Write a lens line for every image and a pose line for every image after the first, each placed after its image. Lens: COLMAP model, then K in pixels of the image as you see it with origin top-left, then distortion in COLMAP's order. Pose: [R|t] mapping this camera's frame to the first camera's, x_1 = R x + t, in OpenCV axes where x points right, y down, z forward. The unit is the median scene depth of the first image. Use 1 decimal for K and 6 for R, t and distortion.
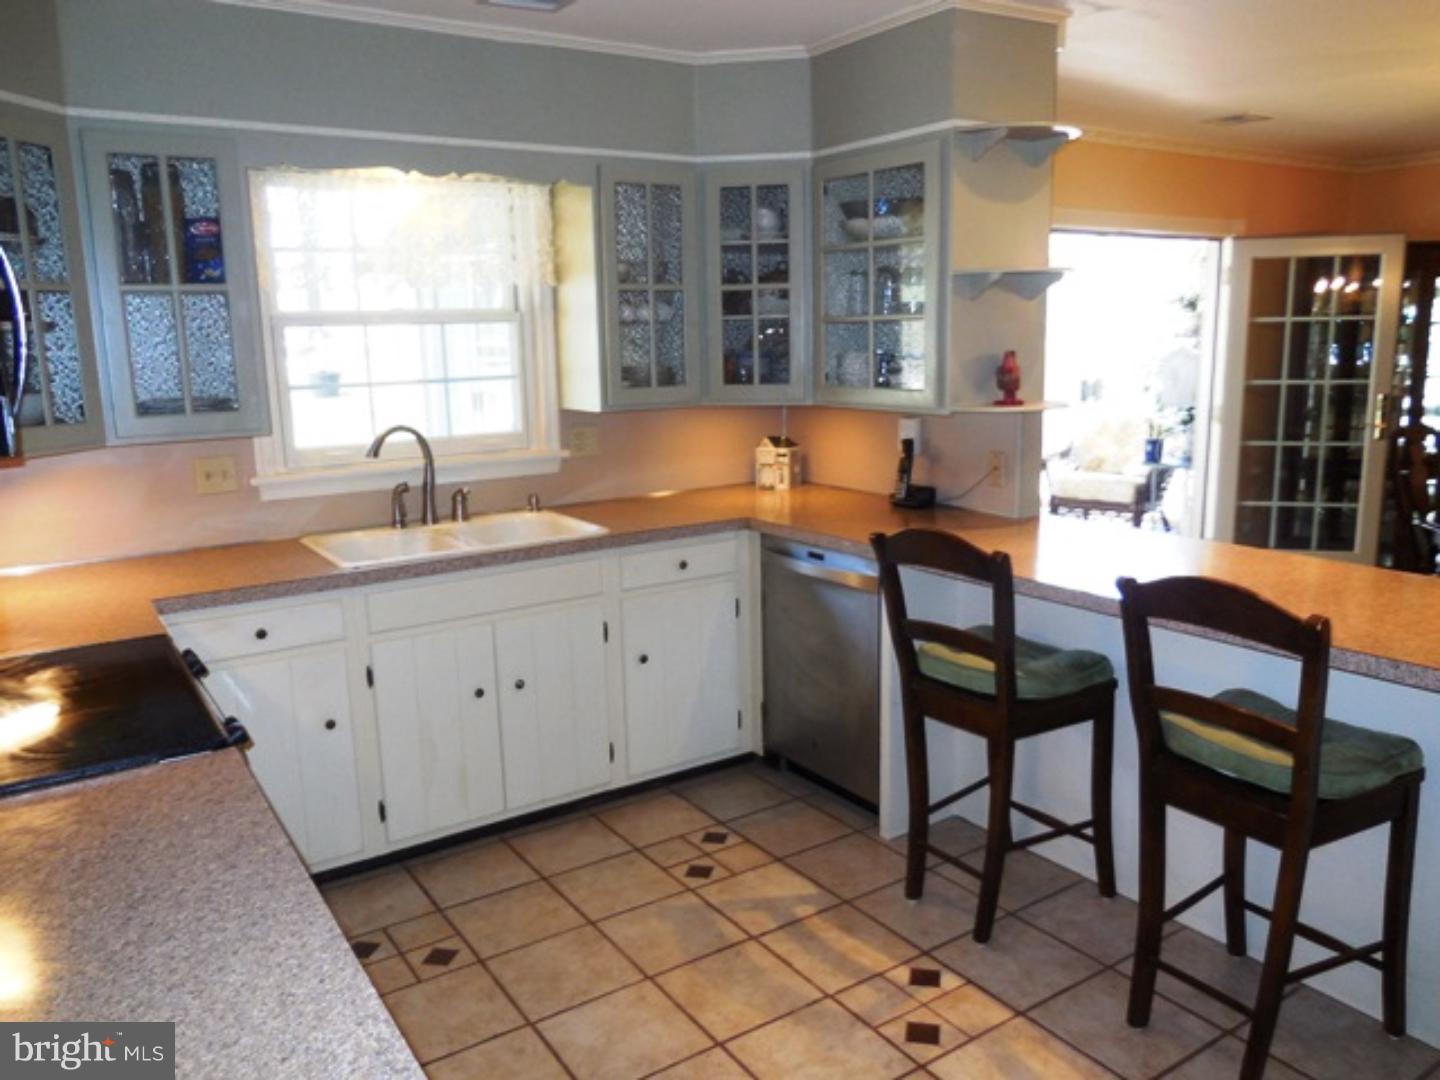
lens RADIAL K [[1095.9, 0, 728.8], [0, 1095.9, 539.2], [0, 0, 1]] dist [-0.004283, -0.008646]
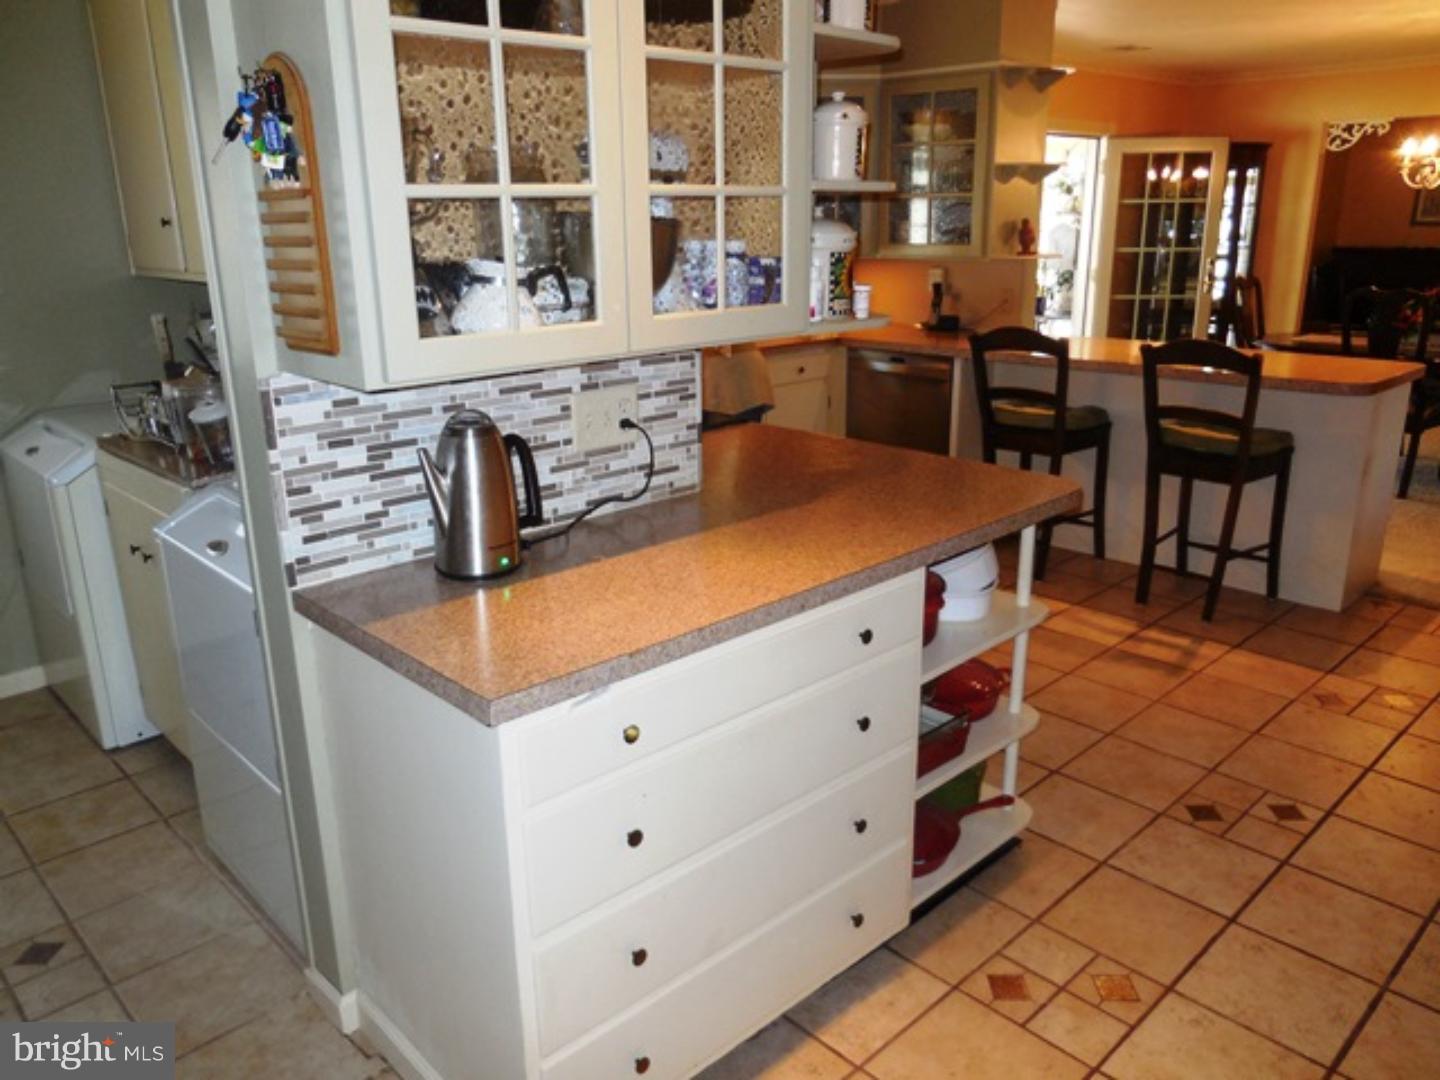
lens RADIAL K [[1095.9, 0, 719.3], [0, 1095.9, 542.4], [0, 0, 1]] dist [-0.004283, -0.008646]
pose [[0.984066, -0.043745, 0.172337, -0.377385], [0.025632, 0.994040, 0.105960, 0.086770], [-0.175945, -0.099854, 0.979322, -0.384837]]
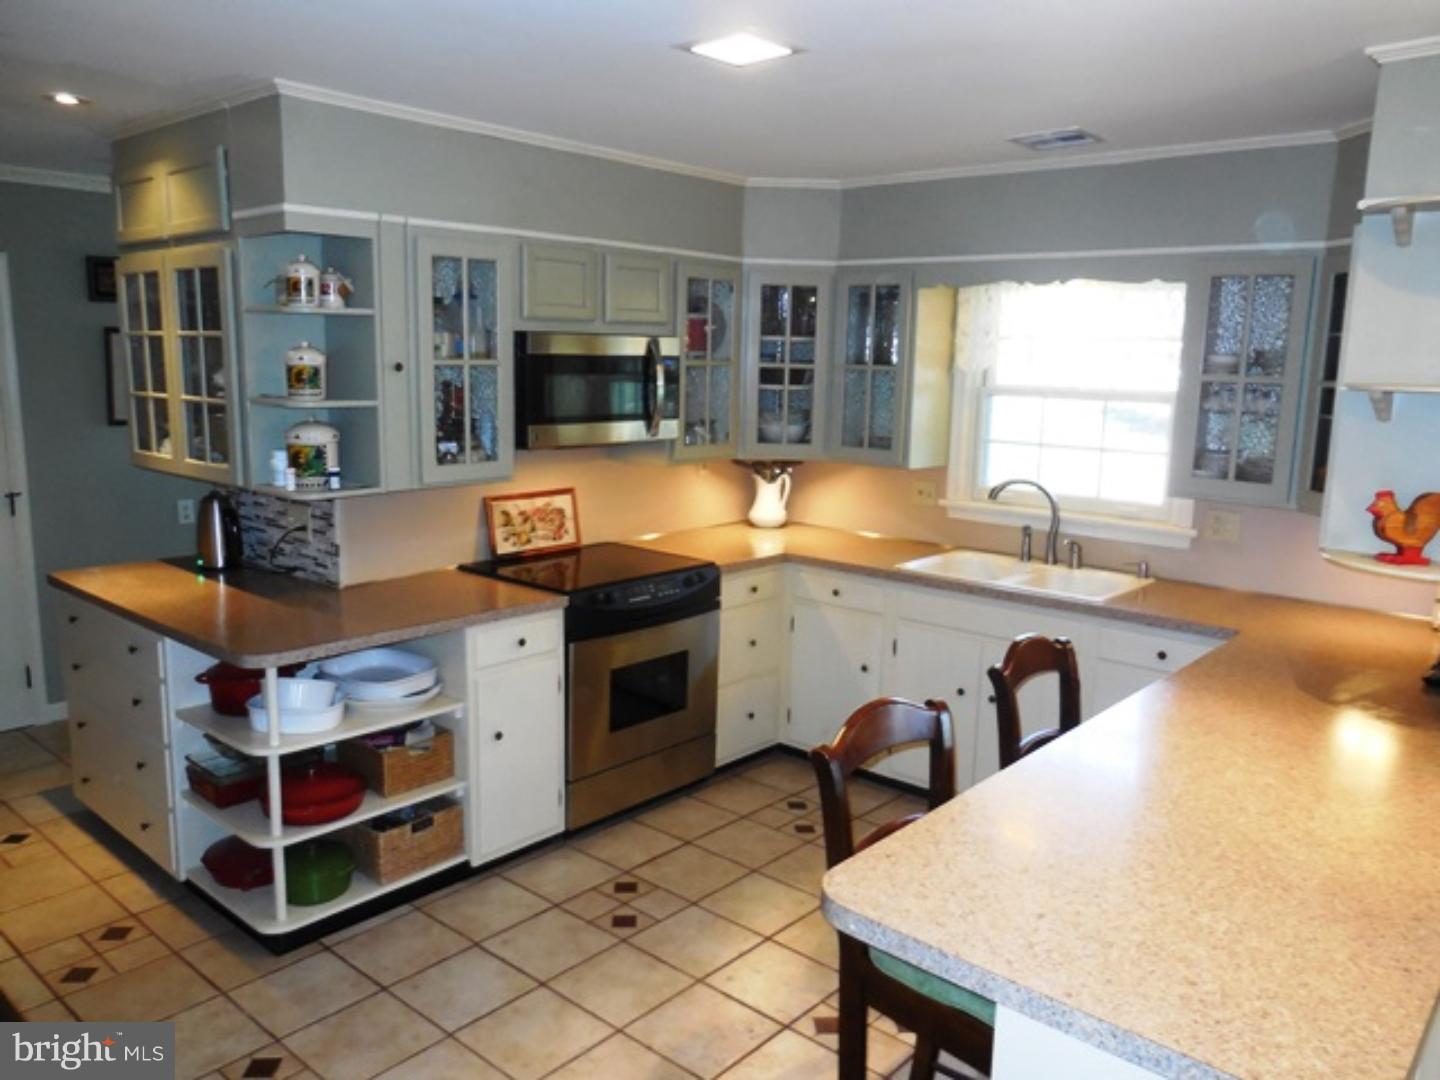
lens RADIAL K [[1095.9, 0, 721.1], [0, 1095.9, 536.4], [0, 0, 1]] dist [-0.004283, -0.008646]
pose [[0.261456, 0.188702, -0.946590, 0.770744], [-0.207847, 0.968703, 0.135701, -0.132152], [0.942571, 0.161266, 0.292494, 0.302077]]
